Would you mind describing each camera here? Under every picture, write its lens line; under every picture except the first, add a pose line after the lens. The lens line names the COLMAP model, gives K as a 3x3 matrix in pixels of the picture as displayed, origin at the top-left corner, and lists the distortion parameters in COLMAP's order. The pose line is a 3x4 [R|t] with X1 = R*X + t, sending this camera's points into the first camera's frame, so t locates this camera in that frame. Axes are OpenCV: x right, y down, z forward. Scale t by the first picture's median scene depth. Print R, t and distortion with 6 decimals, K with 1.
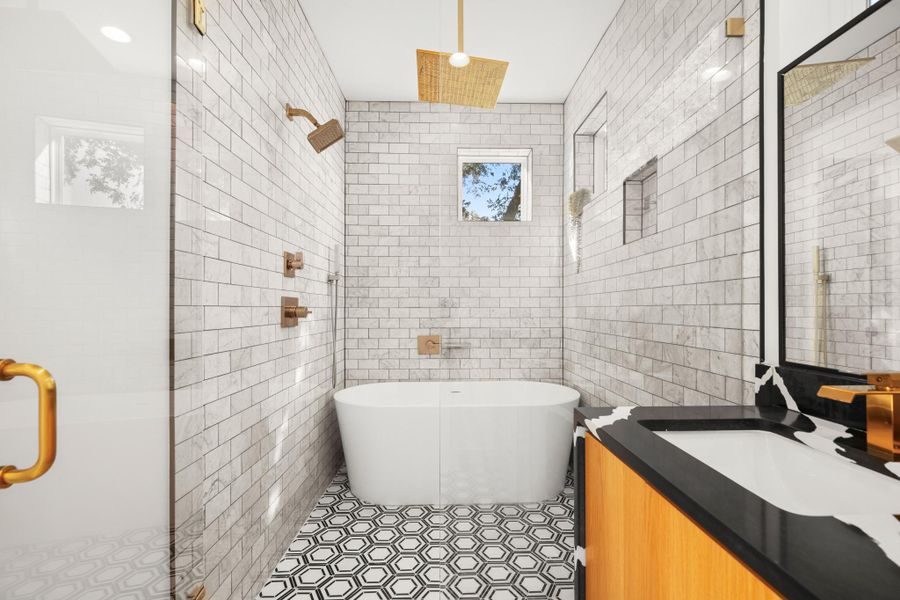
lens RADIAL K [[410.7, 0, 453.4], [0, 410.7, 303.8], [0, 0, 1]] dist [0.005125, -0.002209]
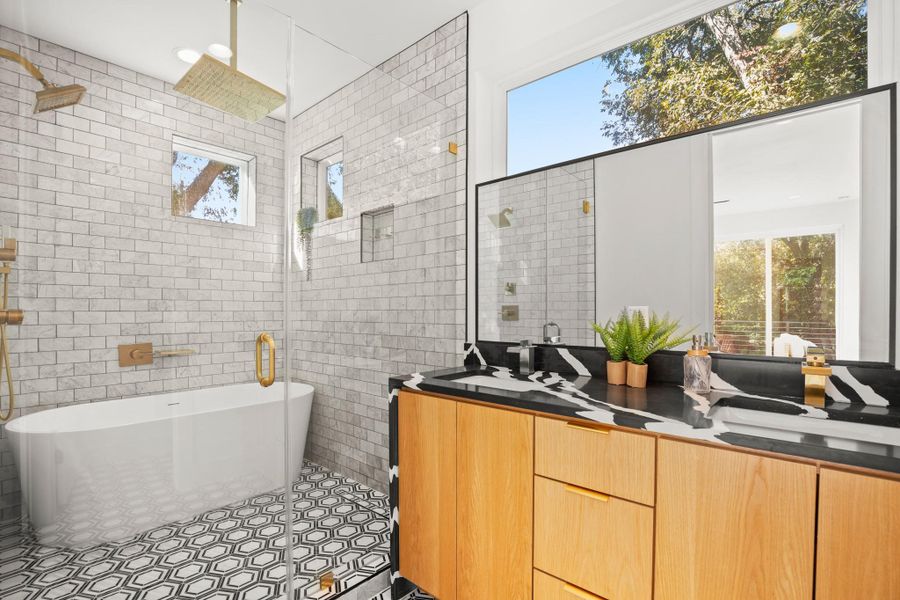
lens RADIAL K [[410.7, 0, 453.6], [0, 410.7, 306.9], [0, 0, 1]] dist [0.005125, -0.002209]
pose [[0.696508, 0.008818, 0.717495, -0.269970], [-0.008293, 0.999957, -0.004240, -0.001545], [-0.717501, -0.002997, 0.696551, -0.097529]]
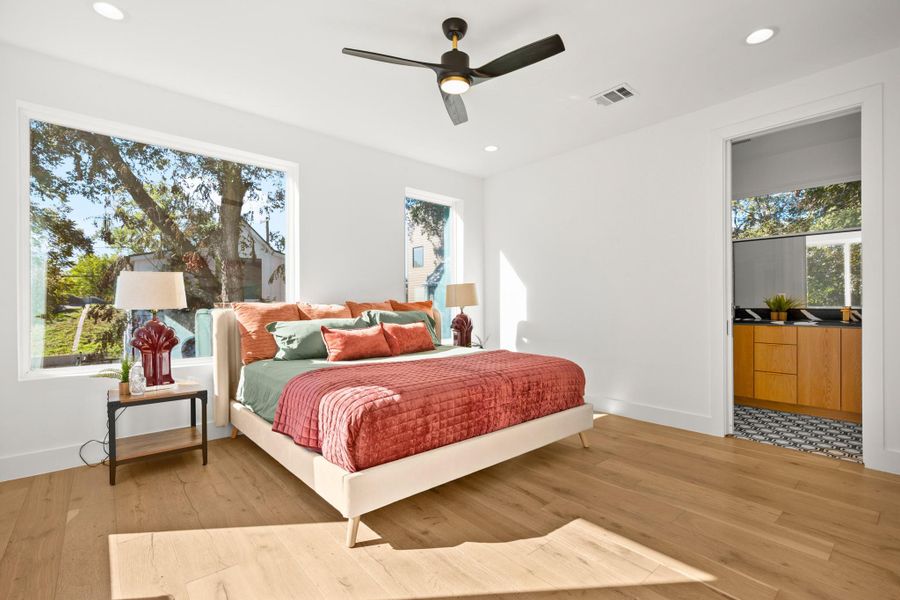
lens RADIAL K [[410.7, 0, 449.3], [0, 410.7, 301.7], [0, 0, 1]] dist [0.005125, -0.002209]
pose [[0.777080, -0.005280, 0.629380, -1.886018], [0.005489, 0.999984, 0.001611, 0.018516], [-0.629378, 0.002203, 0.777096, -0.347475]]
